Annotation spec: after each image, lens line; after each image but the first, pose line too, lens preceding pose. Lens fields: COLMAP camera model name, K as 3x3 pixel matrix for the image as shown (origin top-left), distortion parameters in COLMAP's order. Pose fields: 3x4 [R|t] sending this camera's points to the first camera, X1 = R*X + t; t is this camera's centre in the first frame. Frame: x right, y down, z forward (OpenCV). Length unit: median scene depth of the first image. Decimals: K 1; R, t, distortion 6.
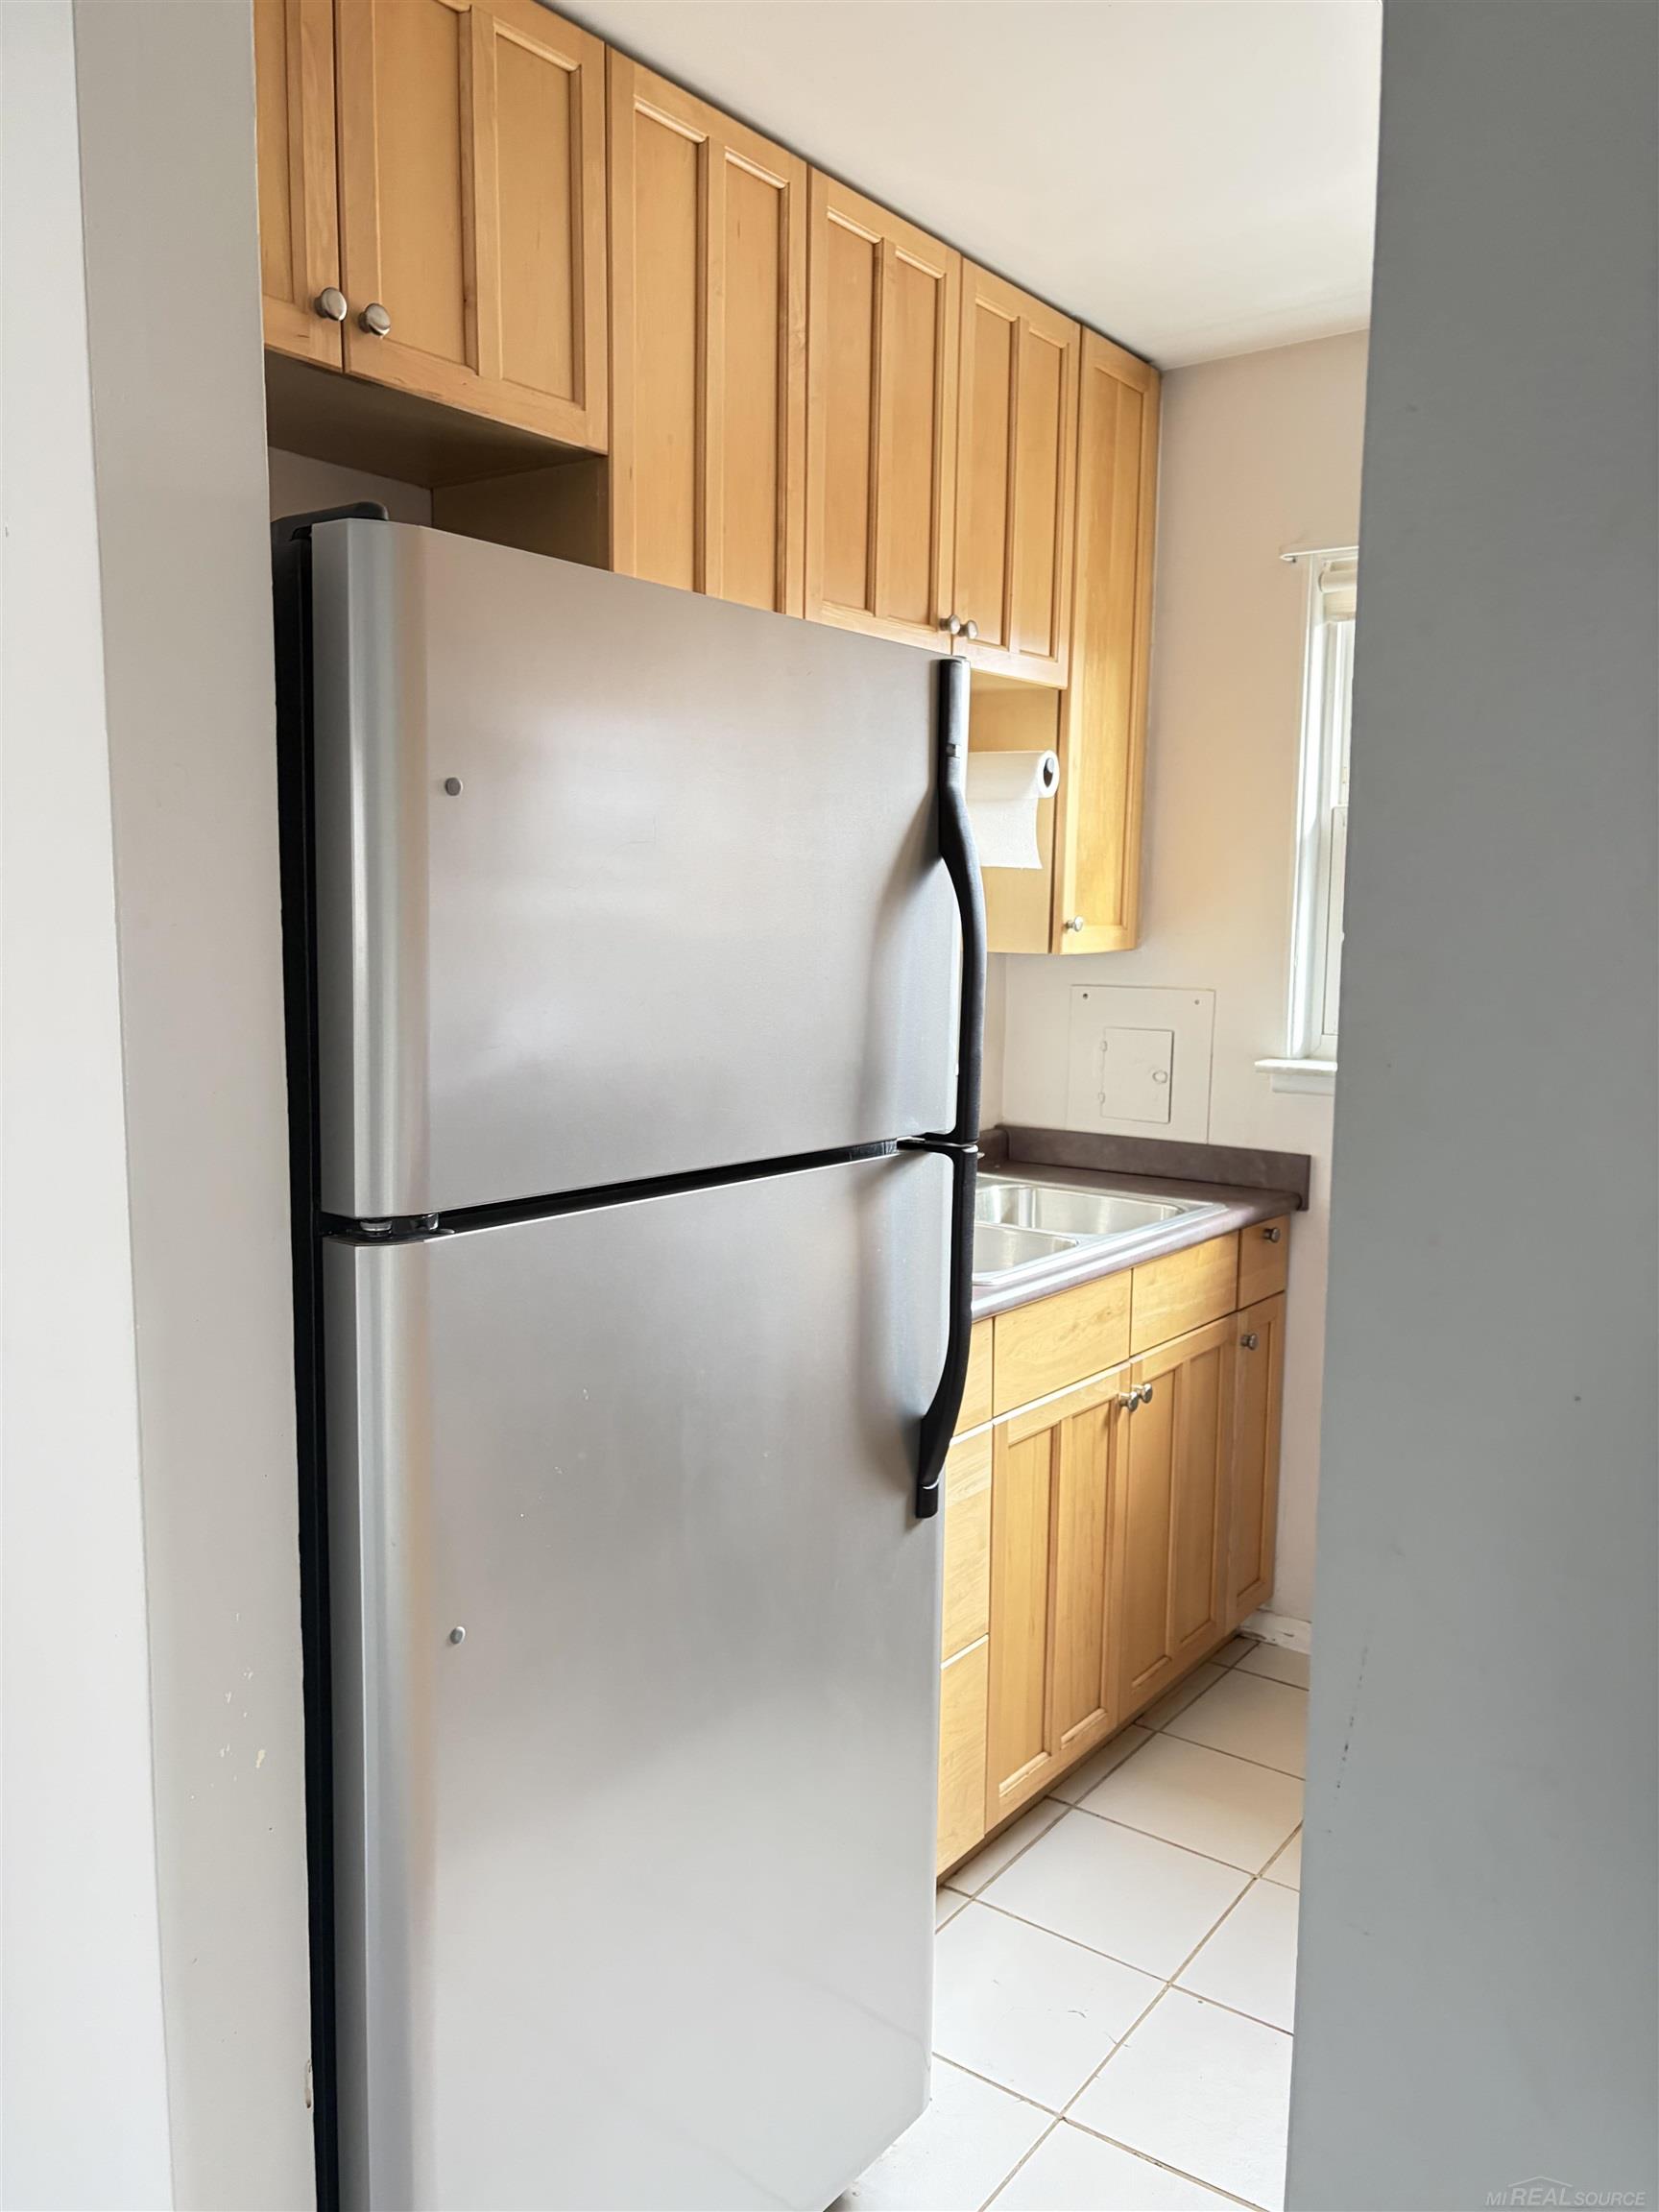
lens RADIAL K [[1659.4, 0, 829.5], [0, 1659.4, 1106.0], [0, 0, 1]] dist [0.052405, -0.105958]
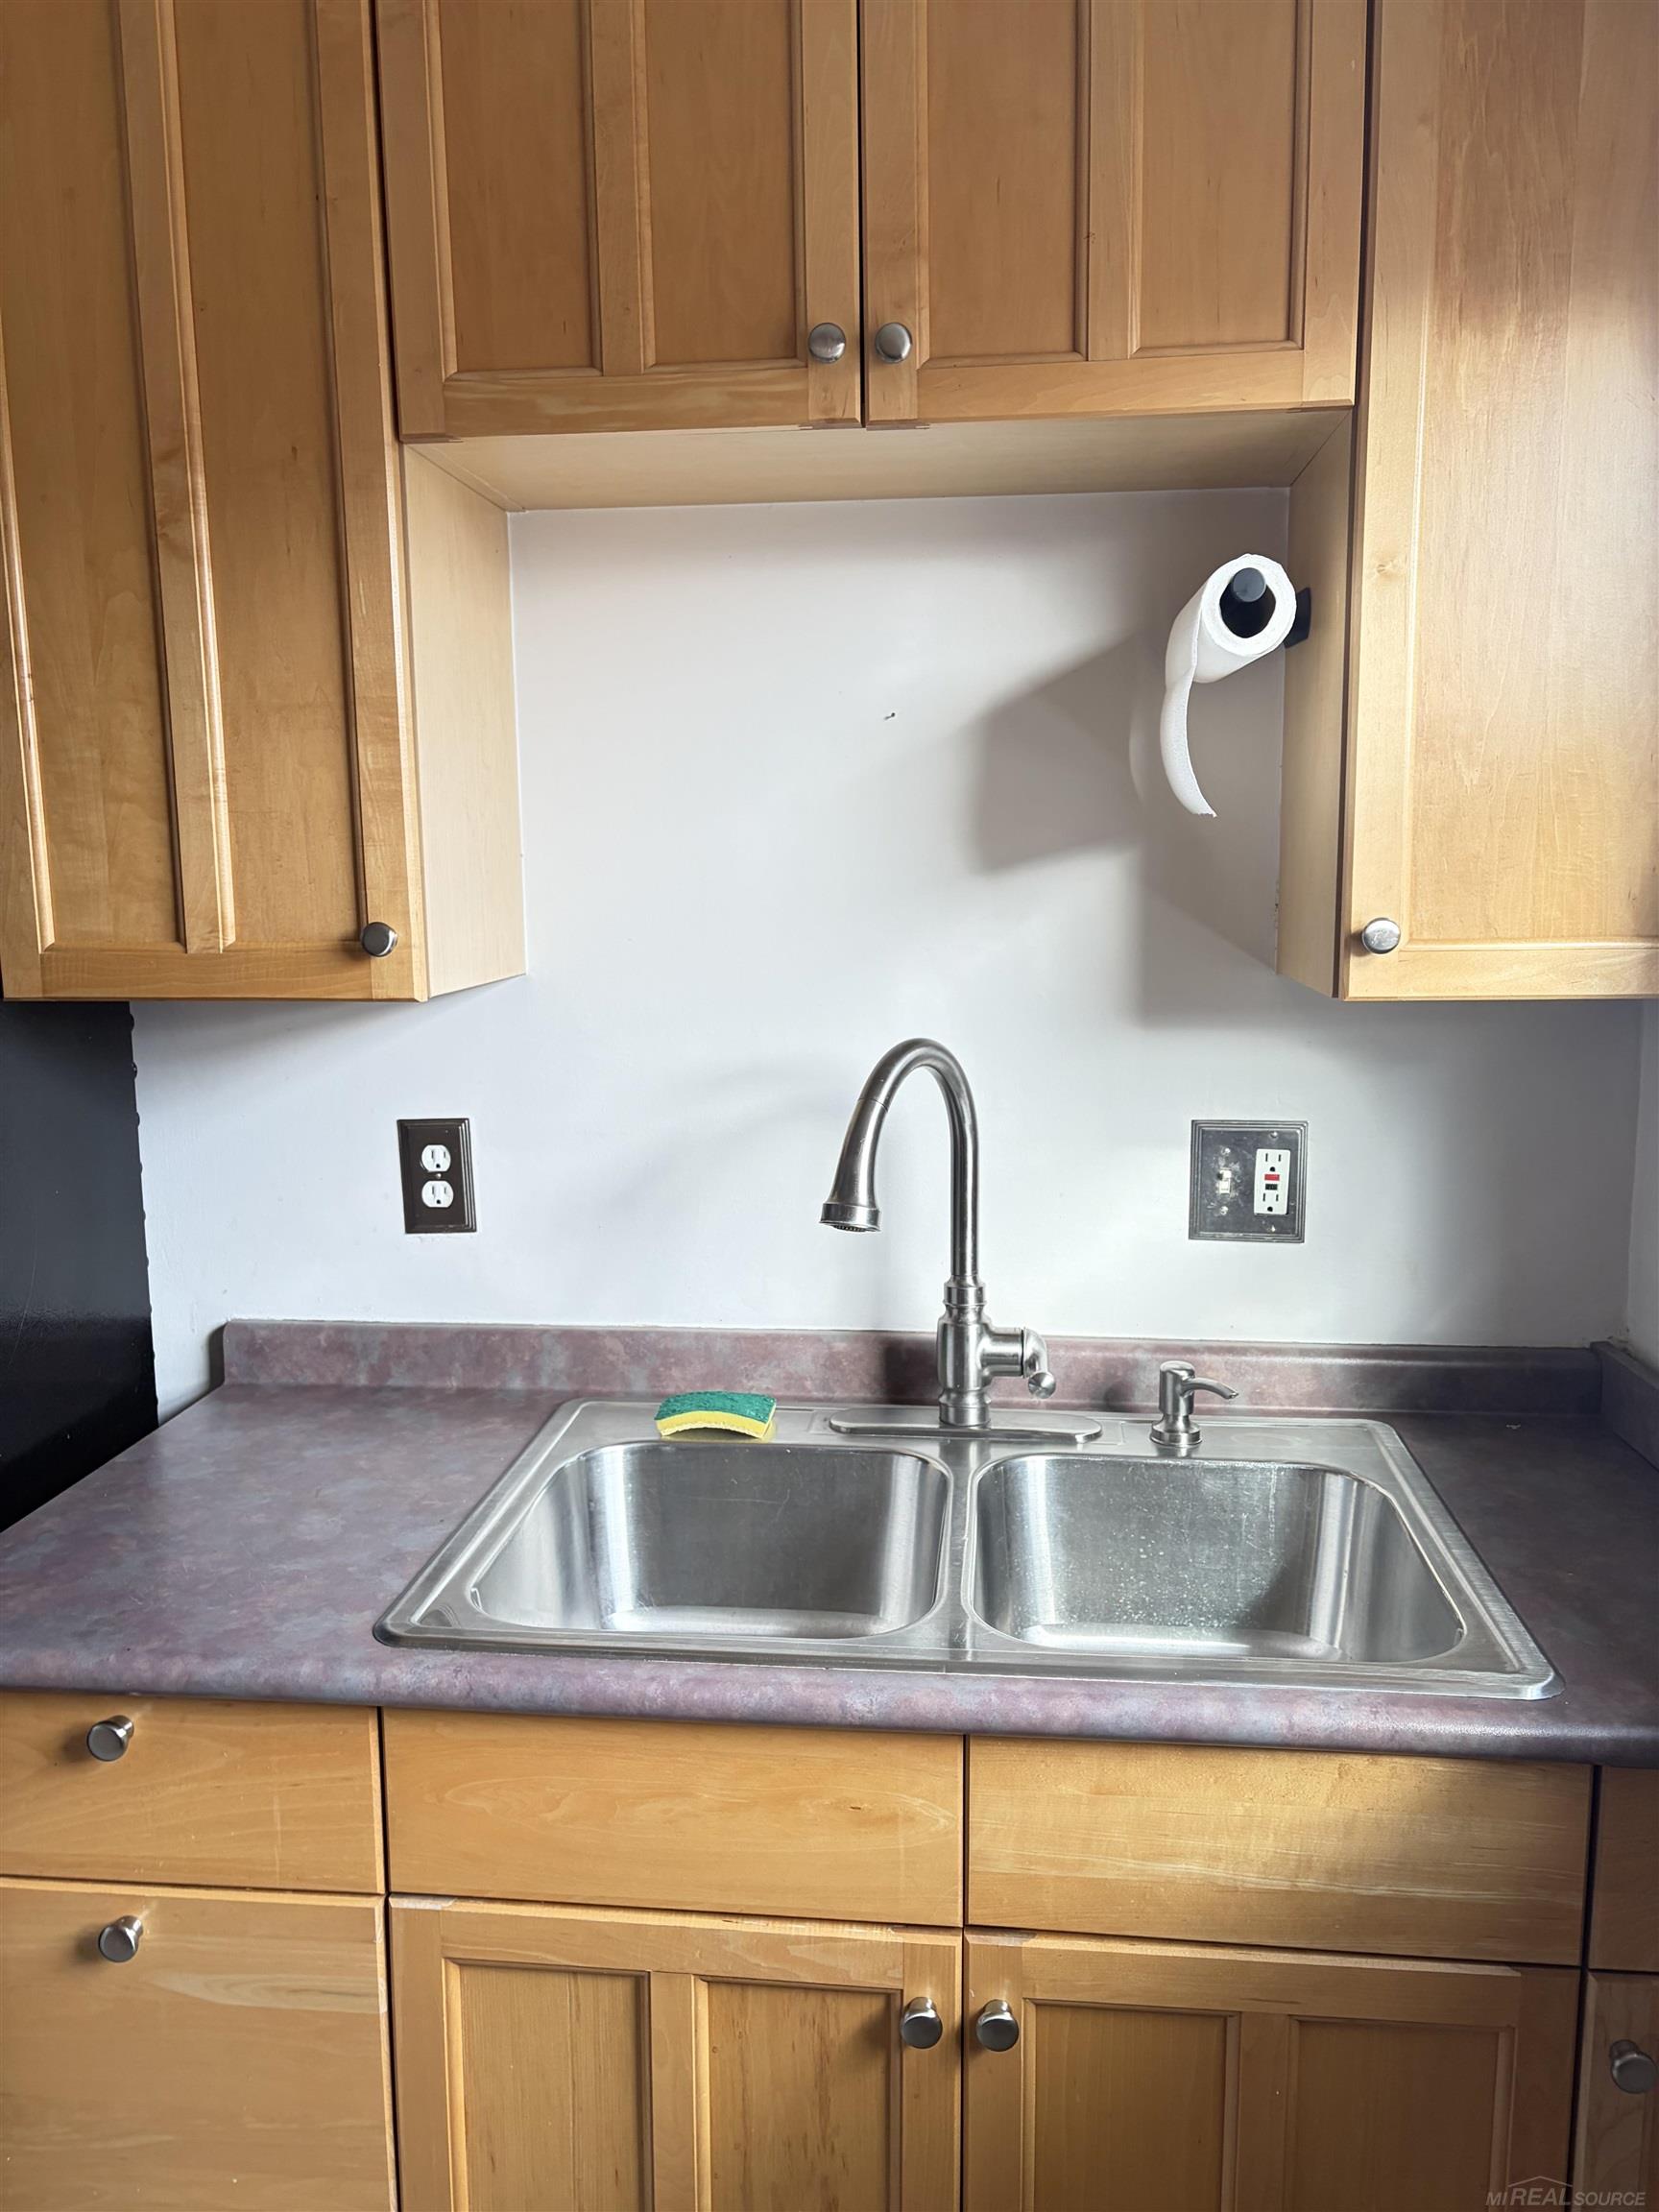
lens RADIAL K [[1659.4, 0, 829.5], [0, 1659.4, 1106.0], [0, 0, 1]] dist [0.052405, -0.105958]
pose [[0.520303, 0.110276, -0.846832, 0.471397], [-0.094321, 0.992981, 0.071356, -0.086298], [0.848757, 0.042747, 0.527053, 0.670463]]
